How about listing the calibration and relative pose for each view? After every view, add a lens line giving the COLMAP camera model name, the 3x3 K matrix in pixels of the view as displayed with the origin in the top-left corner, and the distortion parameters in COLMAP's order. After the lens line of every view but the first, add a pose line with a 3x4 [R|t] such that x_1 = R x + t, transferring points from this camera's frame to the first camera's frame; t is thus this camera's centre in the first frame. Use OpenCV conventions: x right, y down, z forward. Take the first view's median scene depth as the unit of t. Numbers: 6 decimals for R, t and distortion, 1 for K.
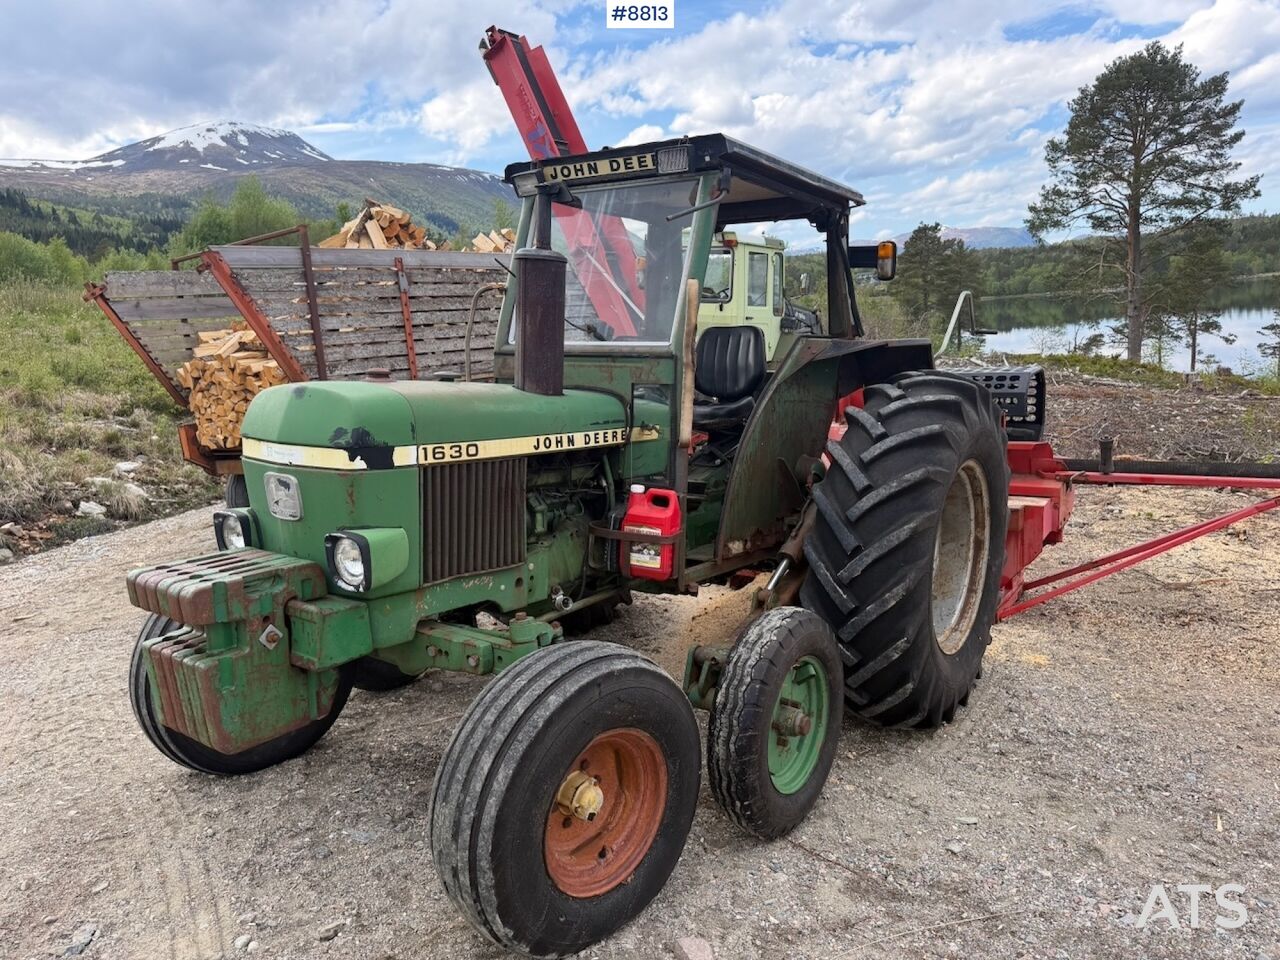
lens RADIAL K [[903.0, 0, 659.8], [0, 903.0, 482.7], [0, 0, 1]] dist [0.066766, -0.076724]
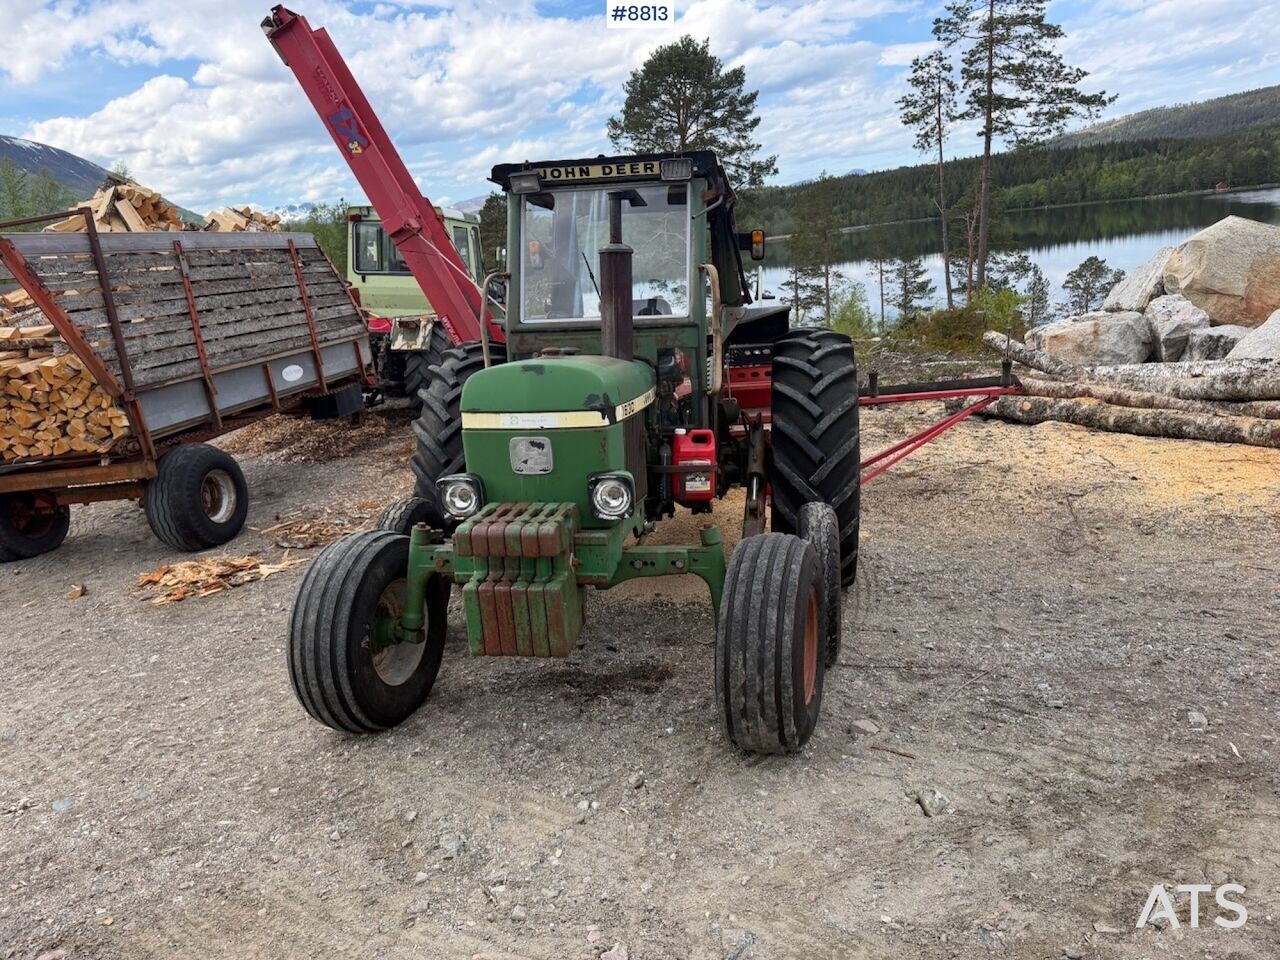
lens RADIAL K [[896.6, 0, 649.9], [0, 896.6, 486.3], [0, 0, 1]] dist [0.035371, -0.047993]
pose [[0.899717, -0.128038, 0.417273, -0.265510], [0.110773, 0.991688, 0.065447, -0.001885], [-0.422184, -0.012661, 0.906422, -0.055299]]
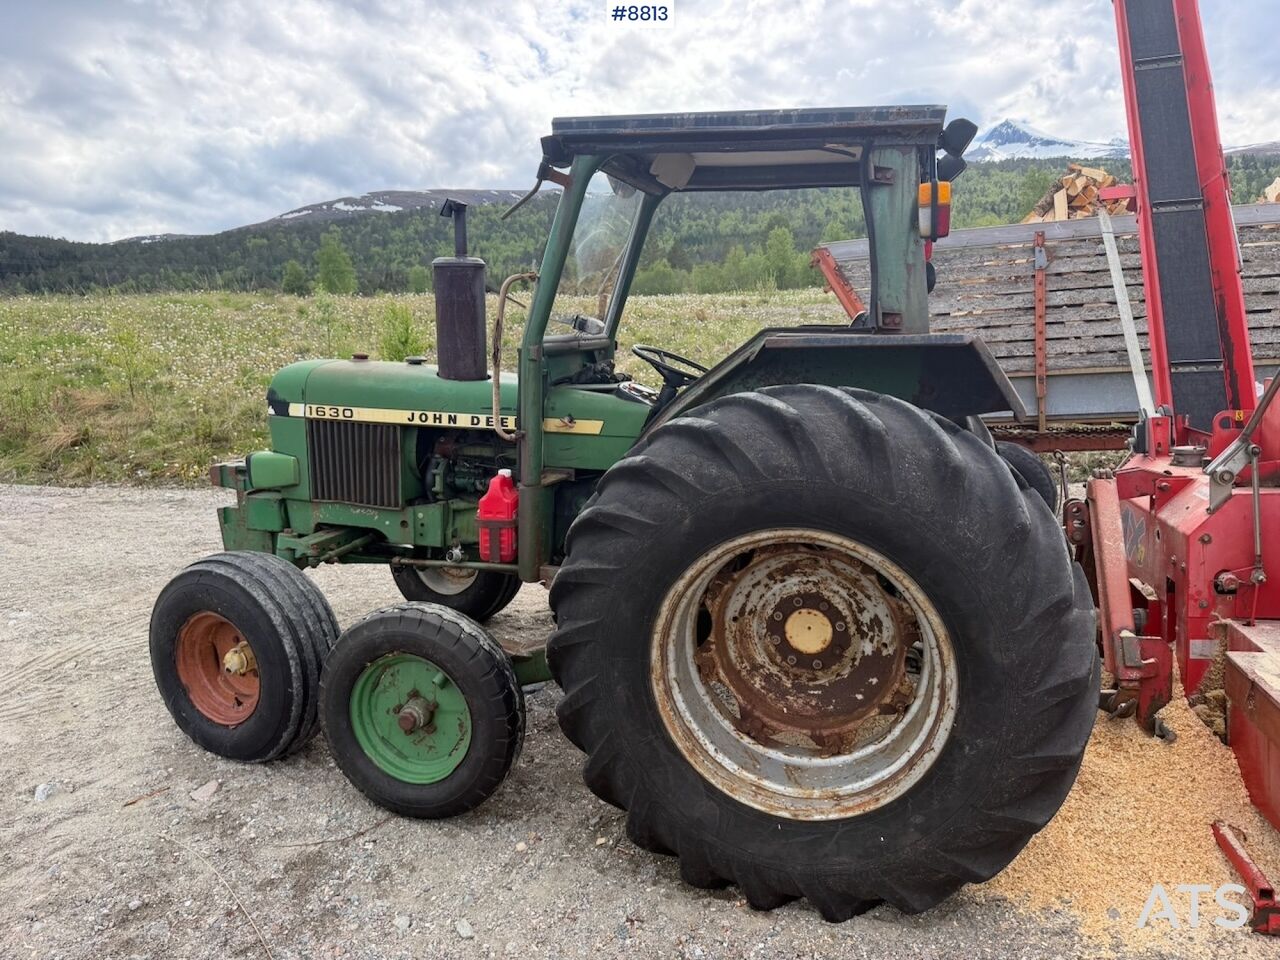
lens RADIAL K [[903.0, 0, 659.8], [0, 903.0, 482.7], [0, 0, 1]] dist [0.066766, -0.076724]
pose [[0.340845, 0.166436, -0.925269, 0.454516], [-0.141846, 0.982042, 0.124395, -0.062455], [0.929357, 0.088846, 0.358333, 0.349462]]
